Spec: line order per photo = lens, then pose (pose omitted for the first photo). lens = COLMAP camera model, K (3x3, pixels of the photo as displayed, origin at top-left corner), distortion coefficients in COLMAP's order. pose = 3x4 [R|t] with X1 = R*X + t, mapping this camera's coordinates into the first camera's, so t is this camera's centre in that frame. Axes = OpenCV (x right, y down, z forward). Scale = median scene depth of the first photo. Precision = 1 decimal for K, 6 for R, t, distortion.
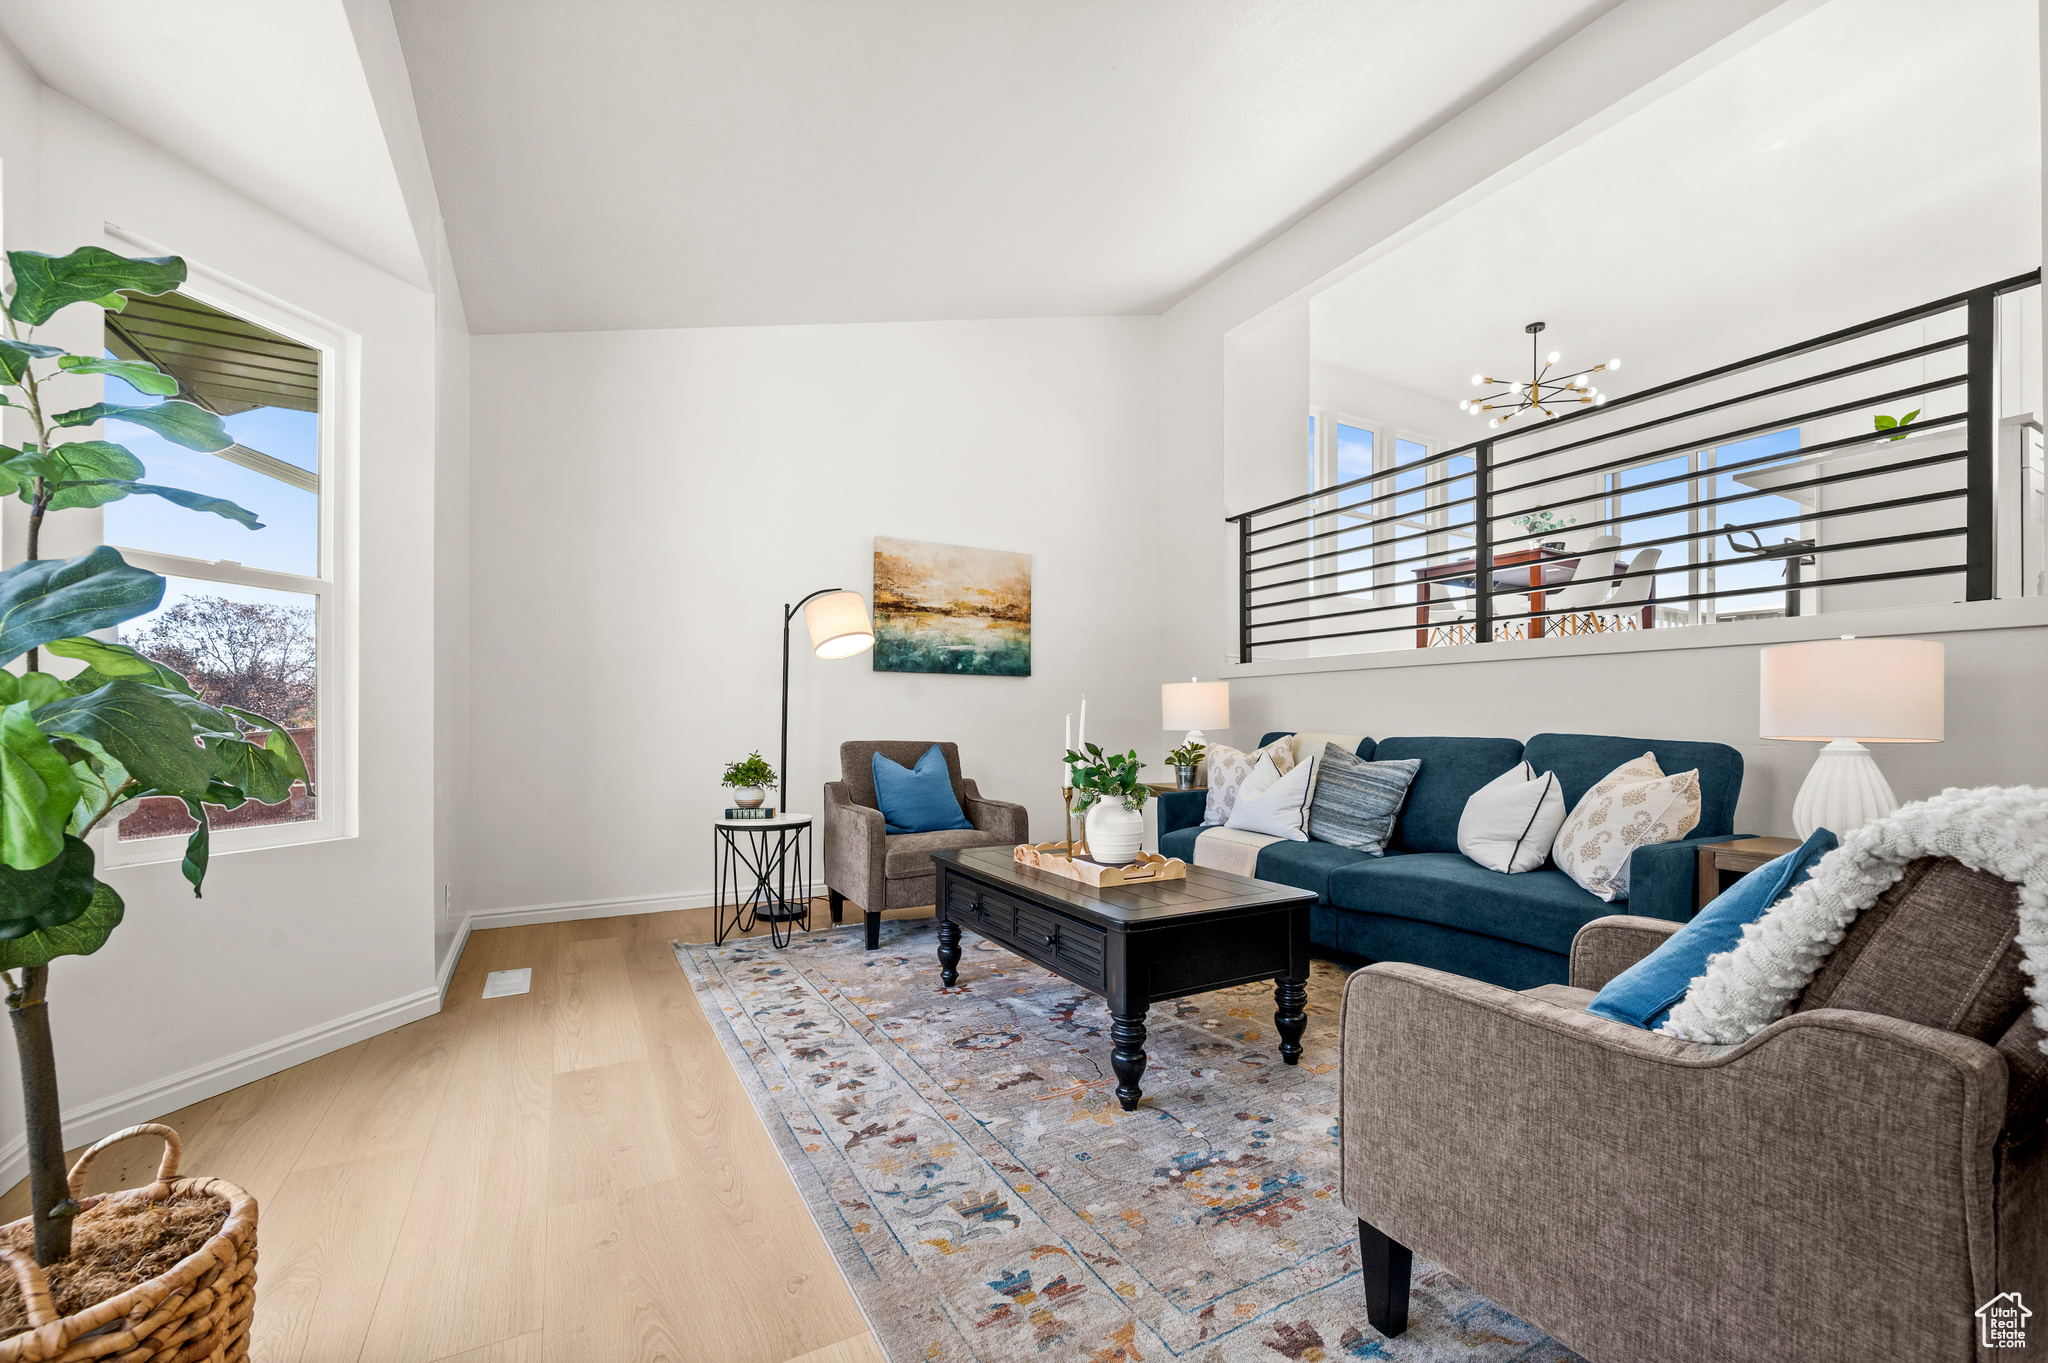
lens RADIAL K [[808.3, 0, 1029.4], [0, 808.3, 694.5], [0, 0, 1]] dist [-0.000401, -0.000020]
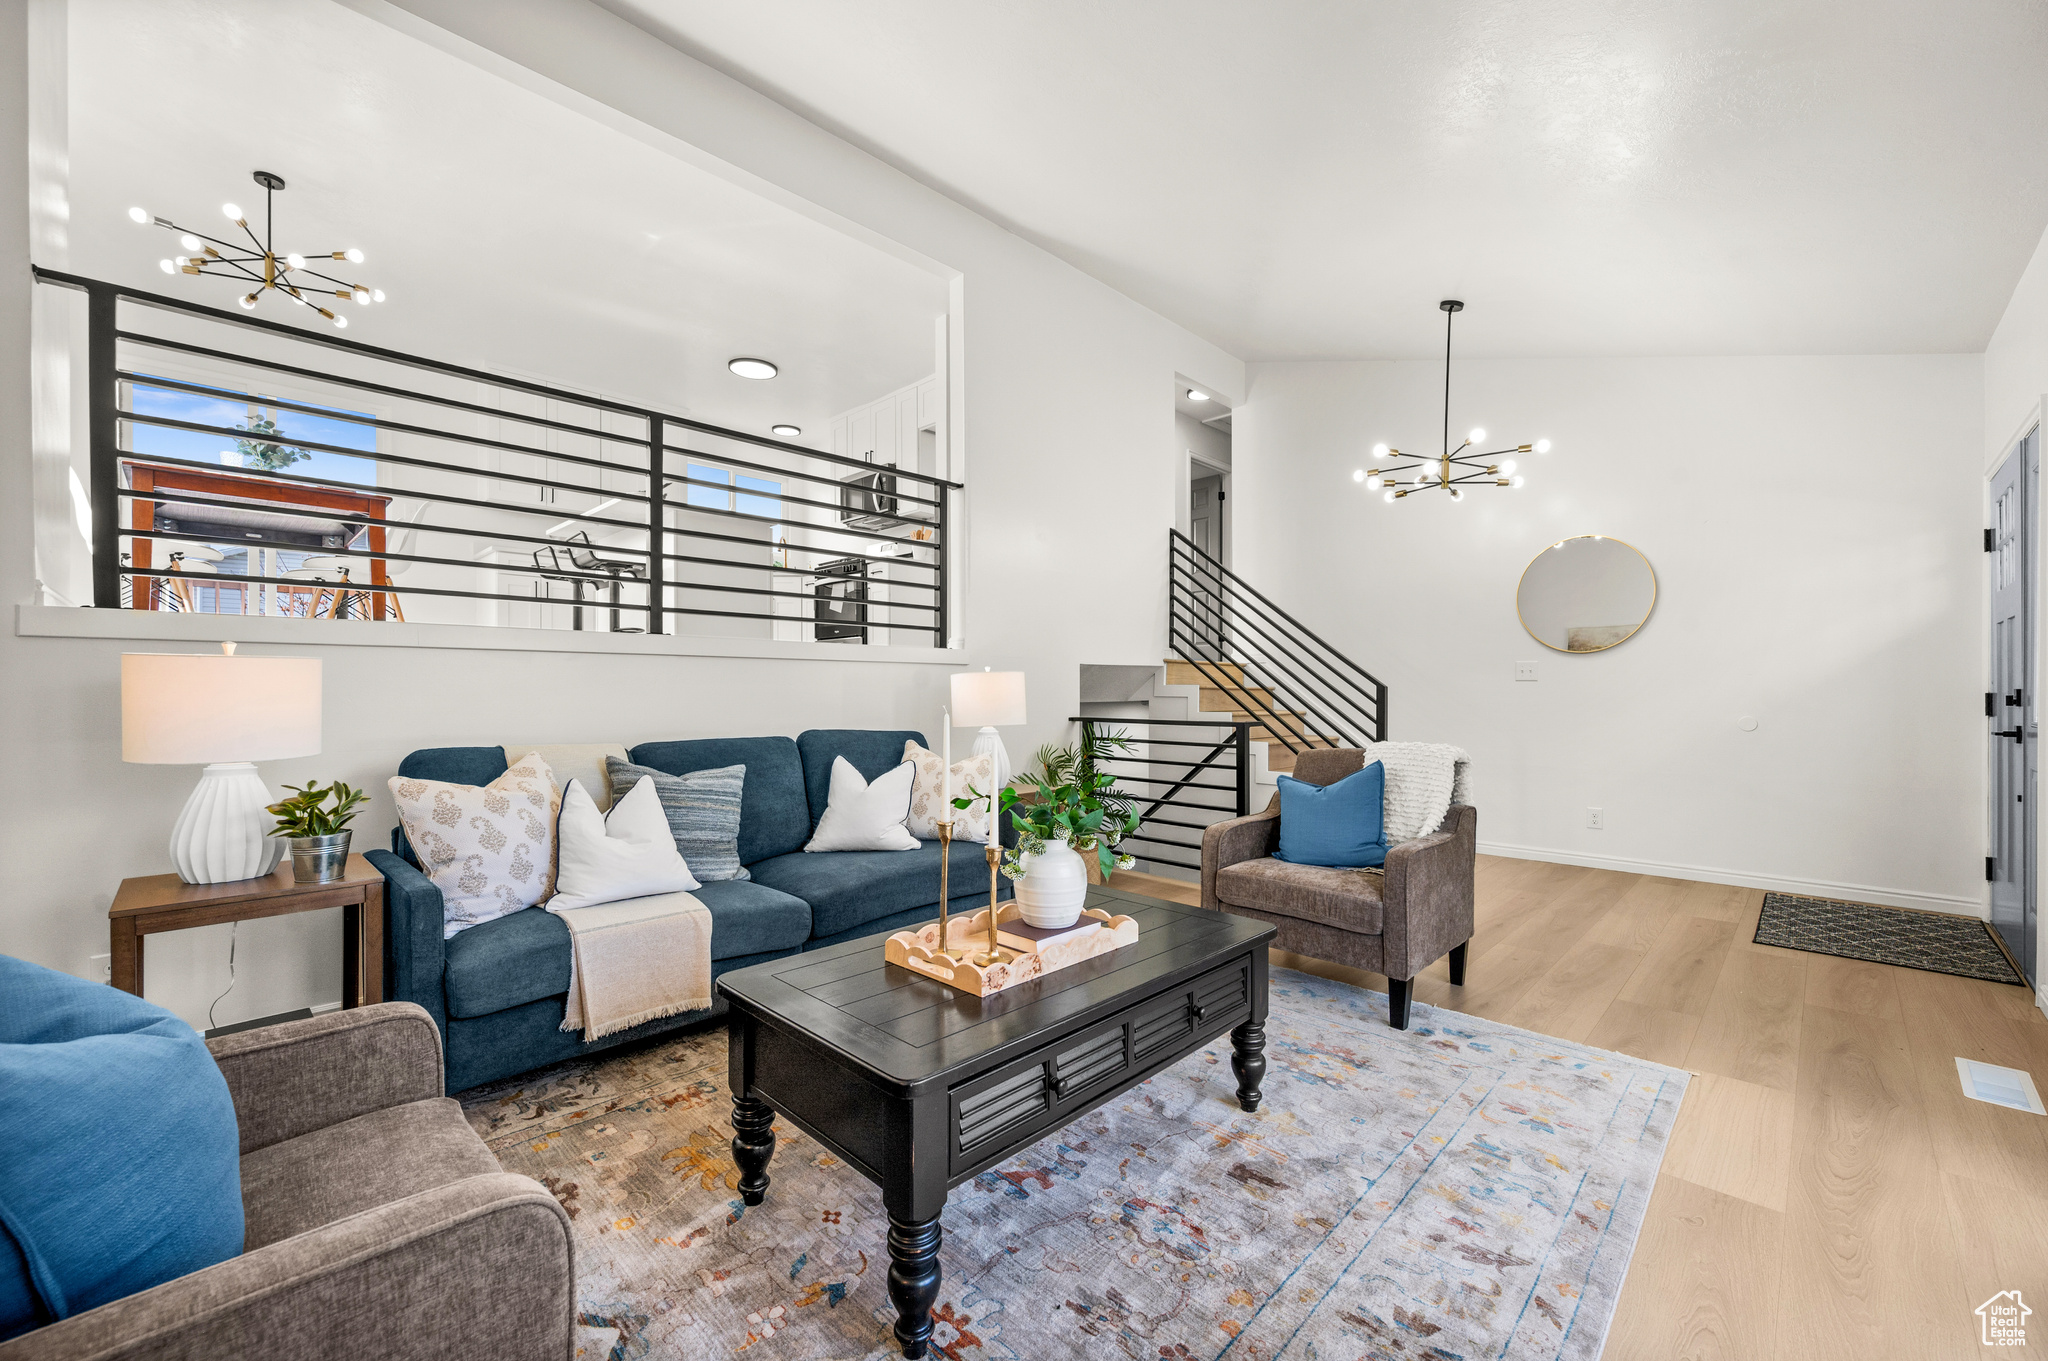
lens RADIAL K [[808.3, 0, 1029.4], [0, 808.3, 693.5], [0, 0, 1]] dist [-0.000401, -0.000020]
pose [[-0.275052, 0.015655, 0.961302, -0.526147], [-0.011252, 0.999747, -0.019500, 0.016885], [-0.961363, -0.016180, -0.274806, 1.055464]]
